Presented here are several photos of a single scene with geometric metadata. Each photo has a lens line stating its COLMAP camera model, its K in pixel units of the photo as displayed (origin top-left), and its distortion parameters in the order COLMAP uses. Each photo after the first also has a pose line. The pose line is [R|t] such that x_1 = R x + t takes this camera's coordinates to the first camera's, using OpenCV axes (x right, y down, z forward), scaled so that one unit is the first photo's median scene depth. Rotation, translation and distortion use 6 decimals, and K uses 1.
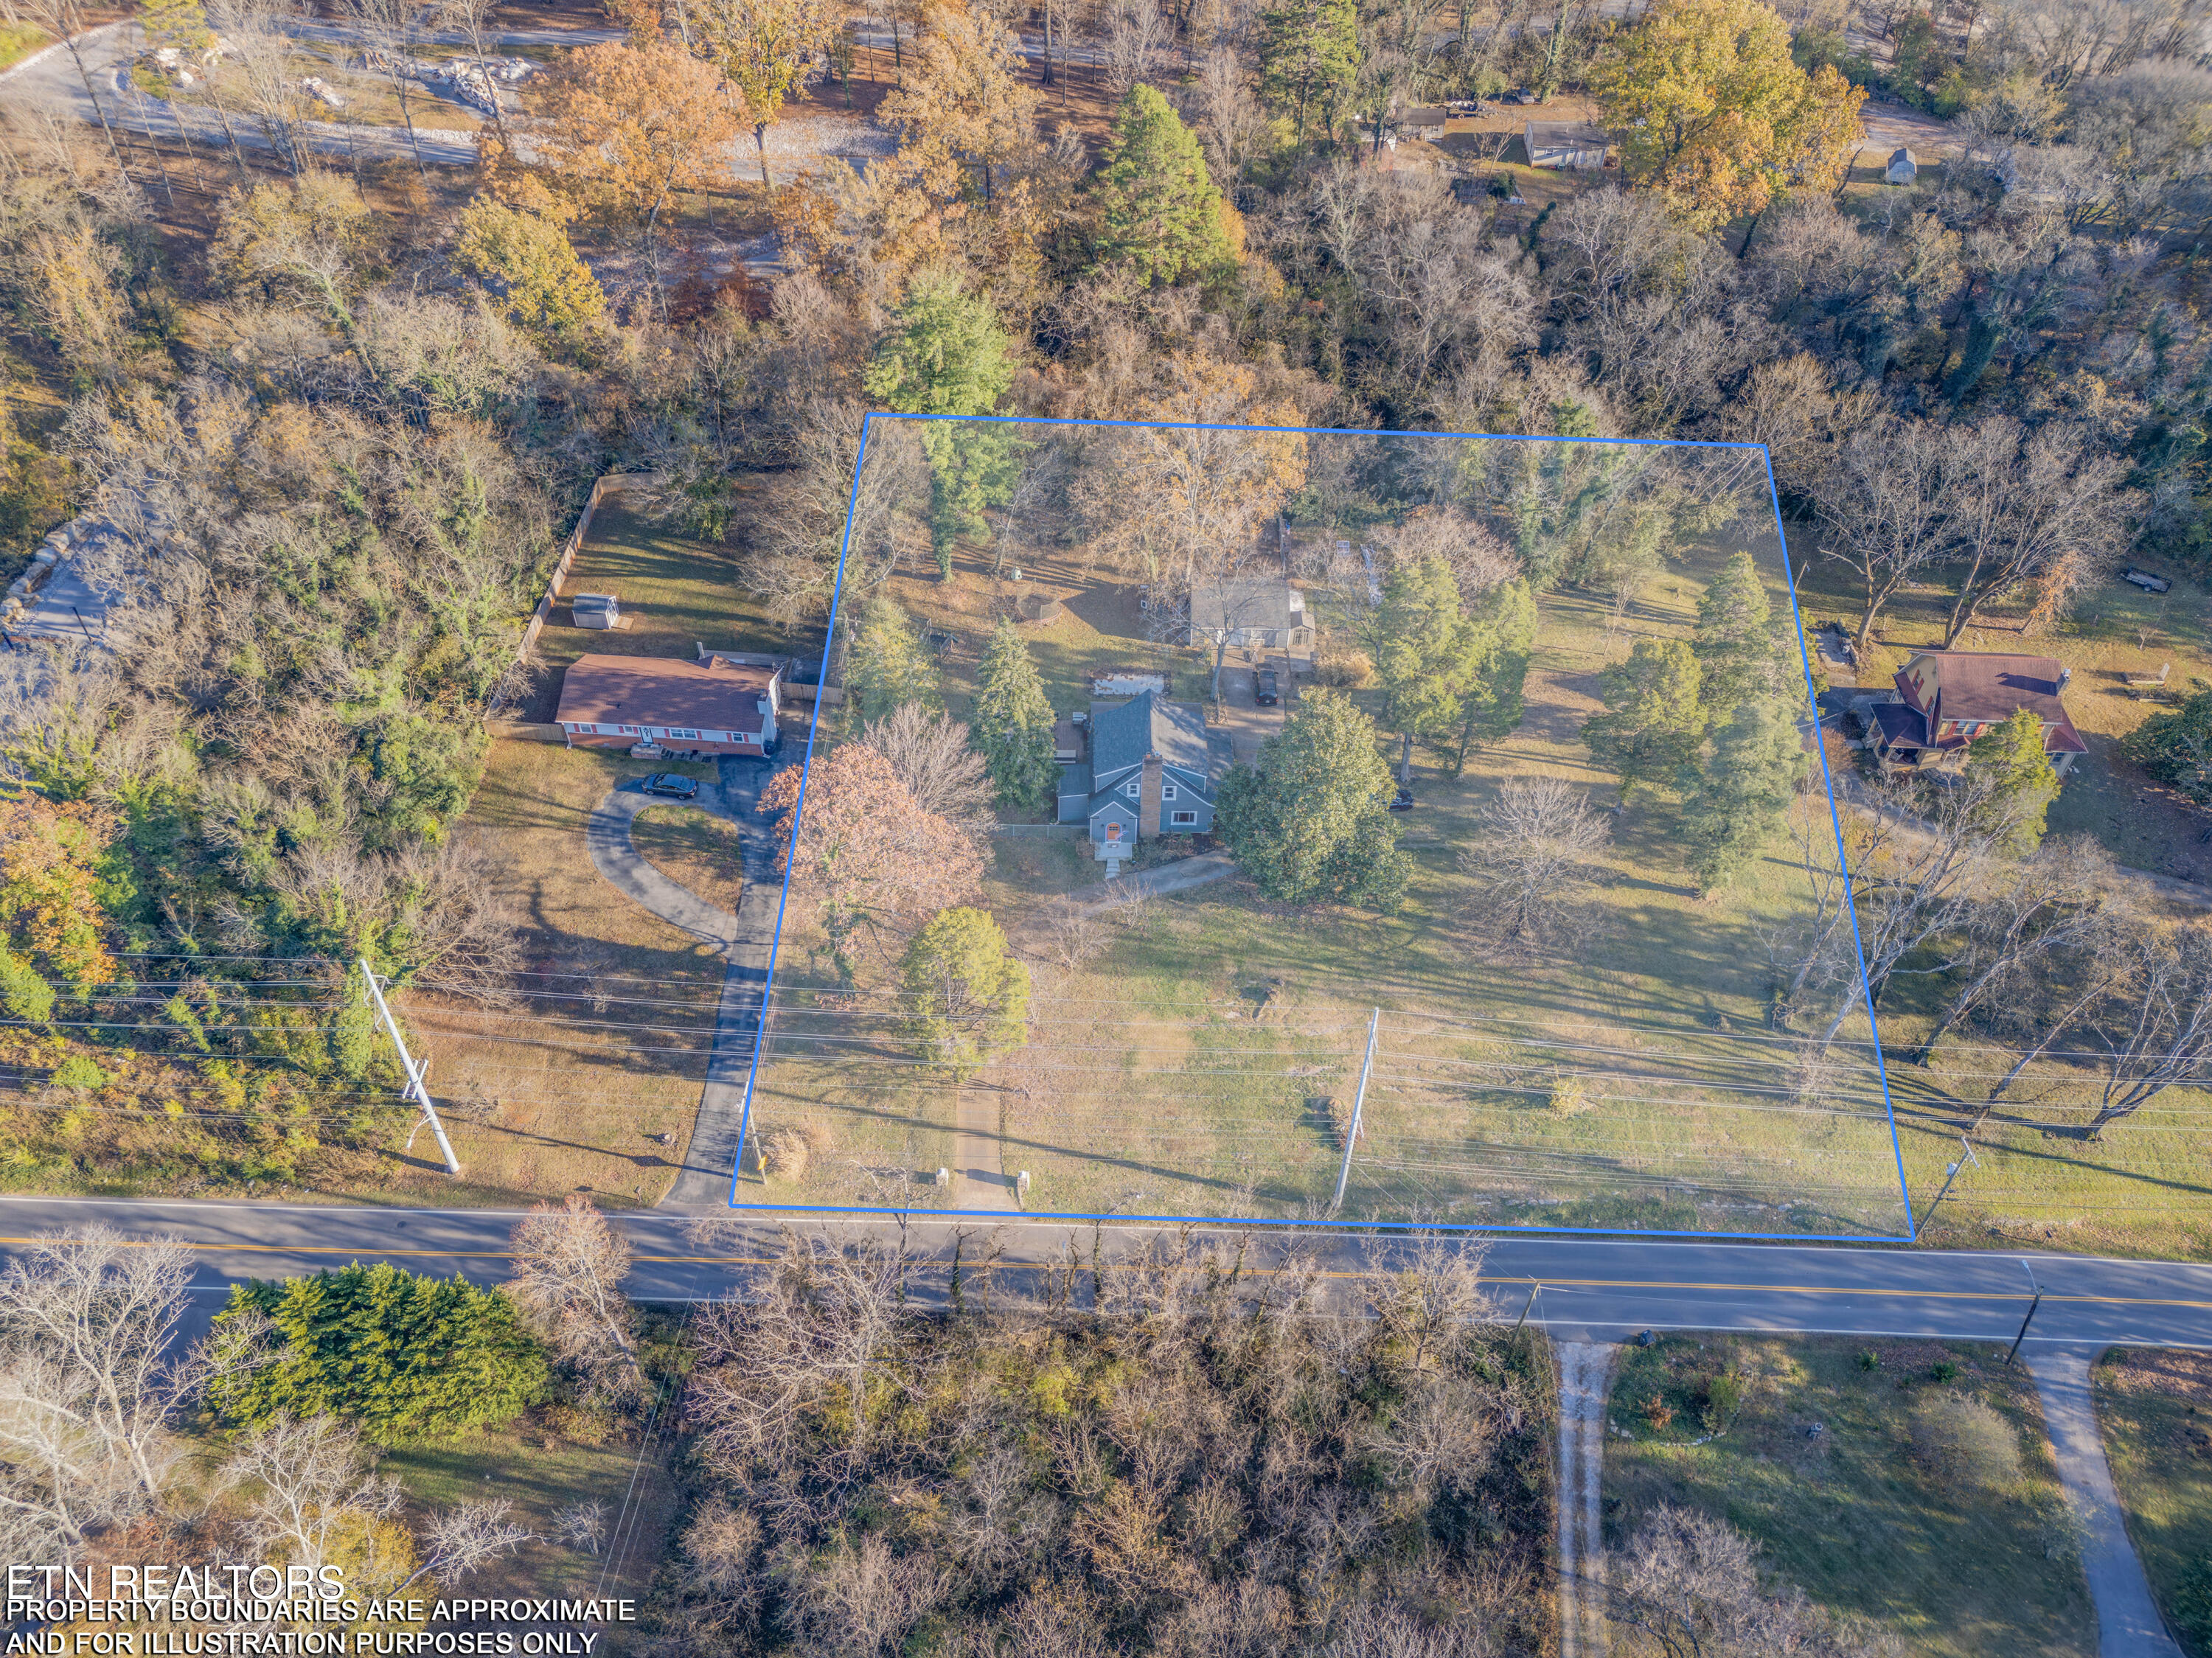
lens RADIAL K [[1549.3, 0, 1106.1], [0, 1549.3, 828.0], [0, 0, 1]] dist [0.002107, 0.000131]
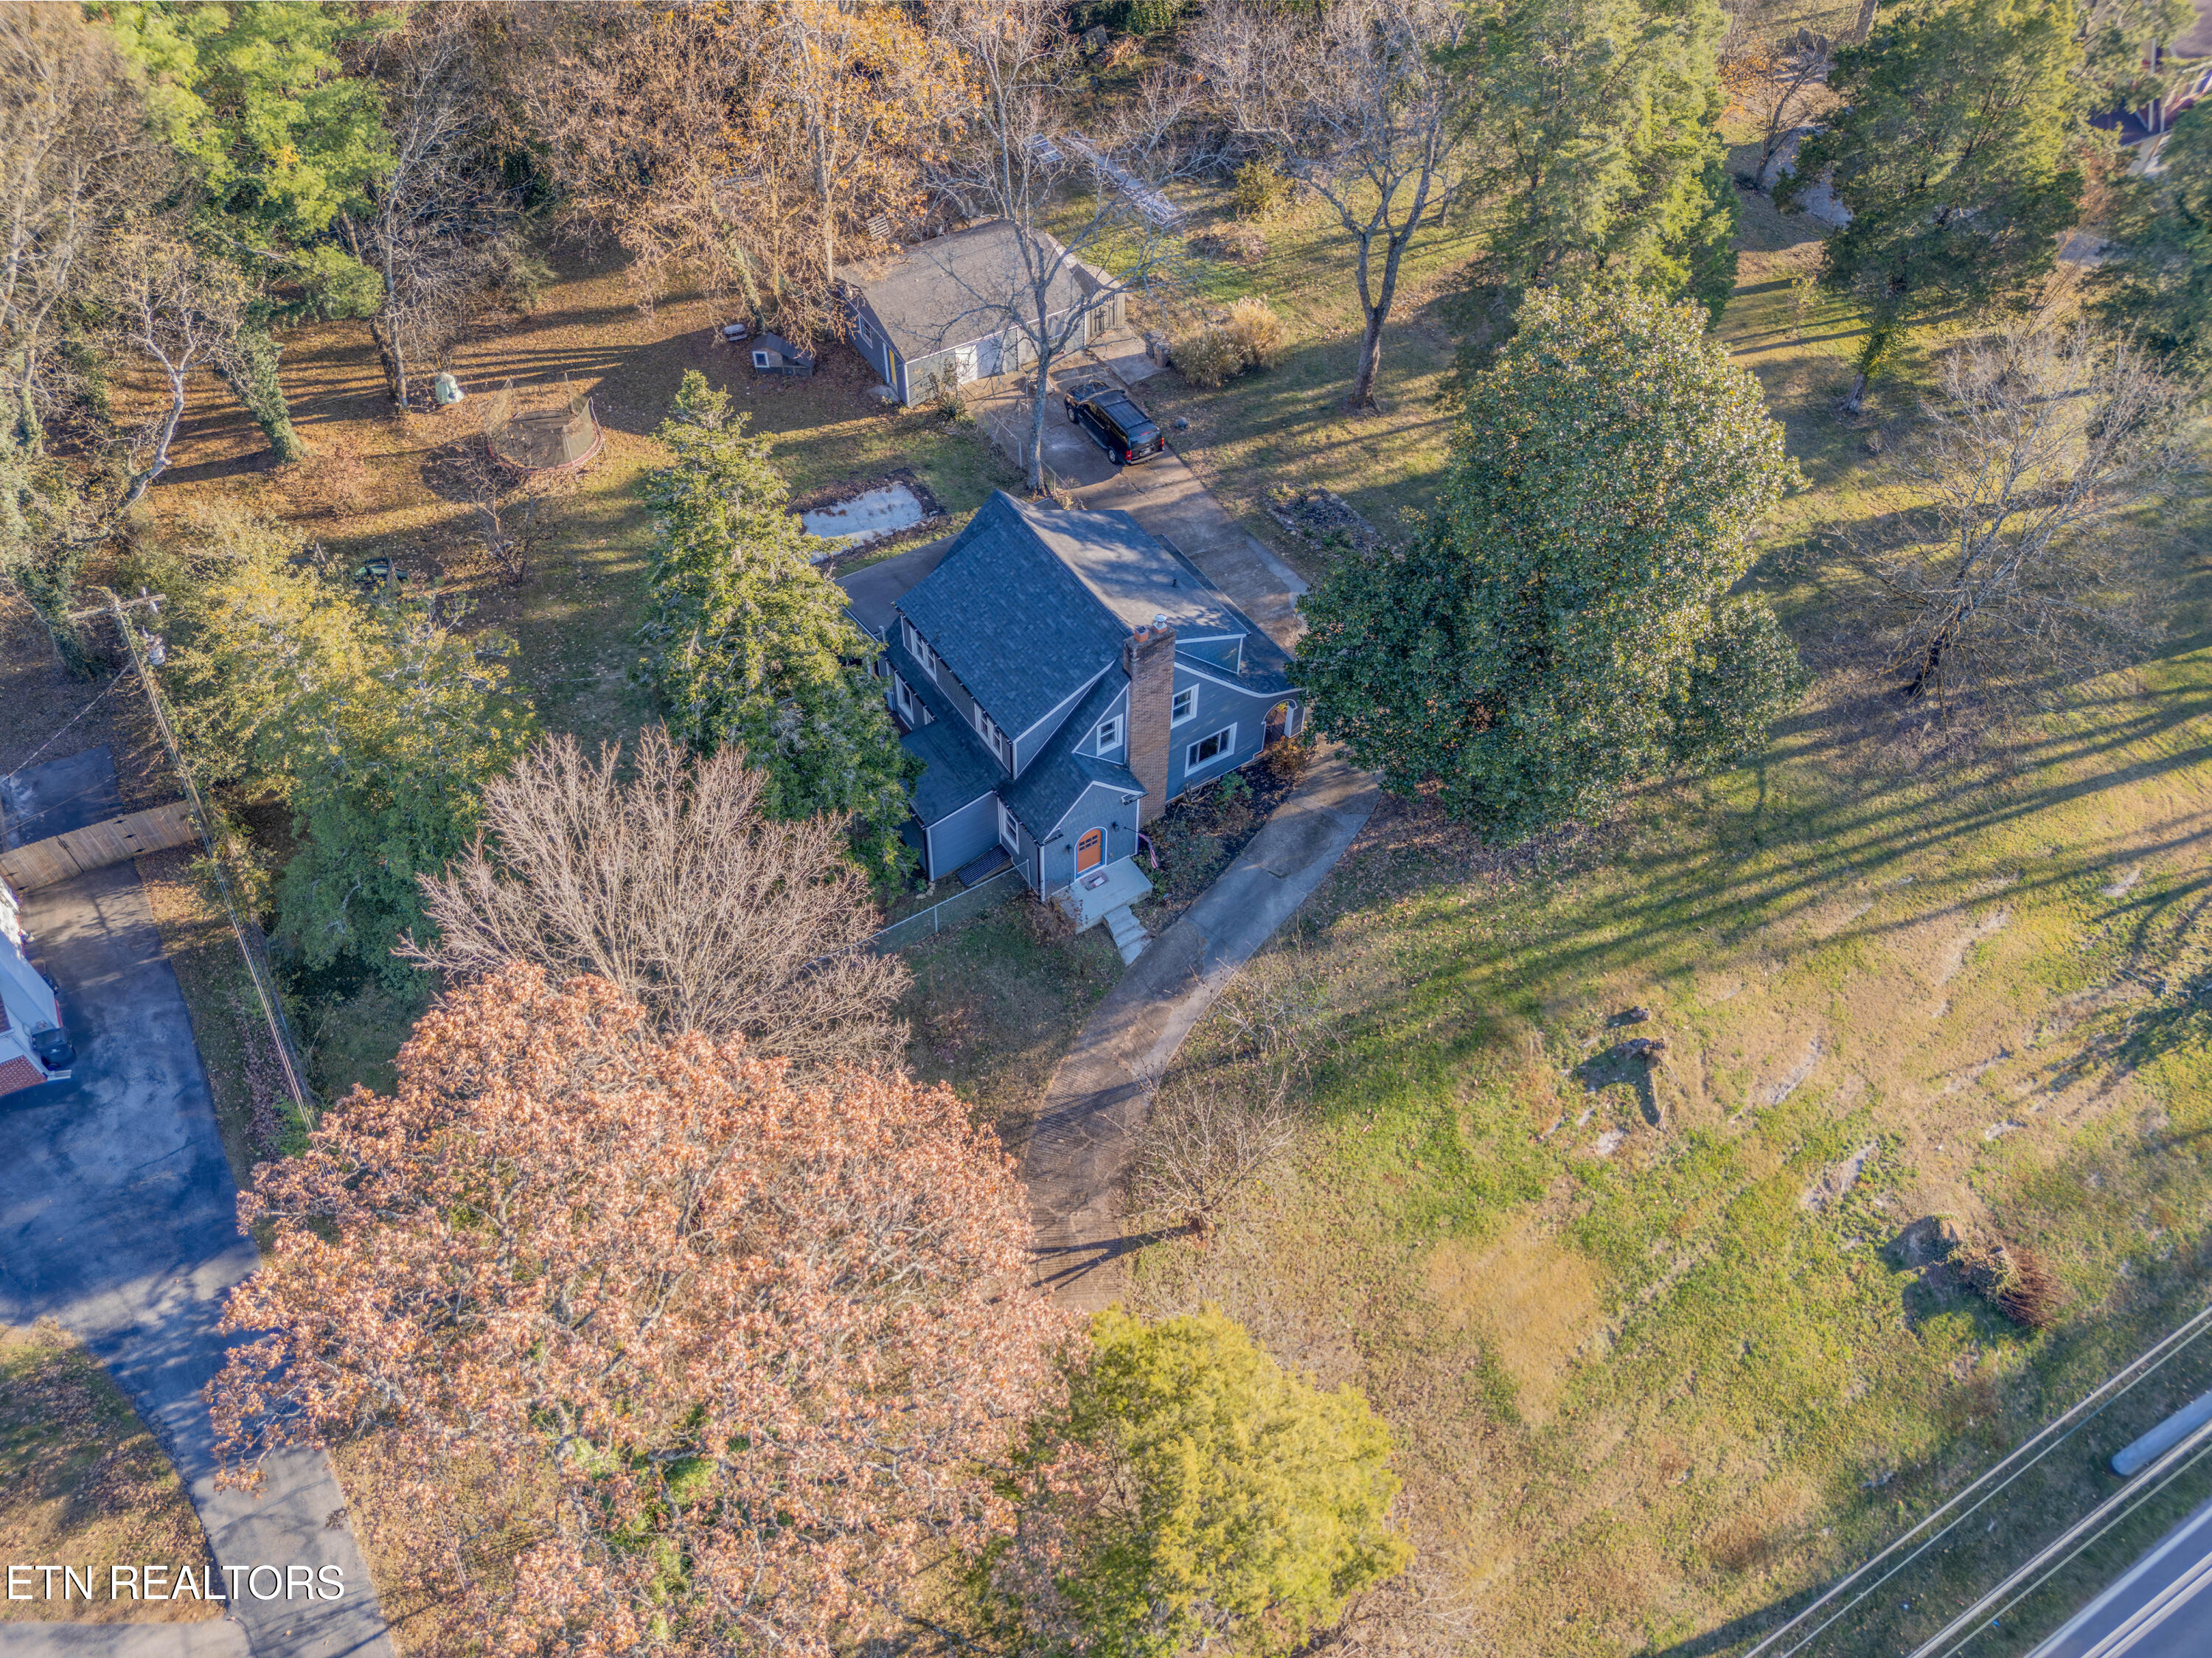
lens RADIAL K [[1549.3, 0, 1105.9], [0, 1549.3, 829.3], [0, 0, 1]] dist [0.002107, 0.000131]
pose [[0.833025, -0.415738, 0.365010, -0.141844], [0.372719, 0.909304, 0.185057, -0.078774], [-0.408840, -0.018111, 0.912426, 0.657793]]
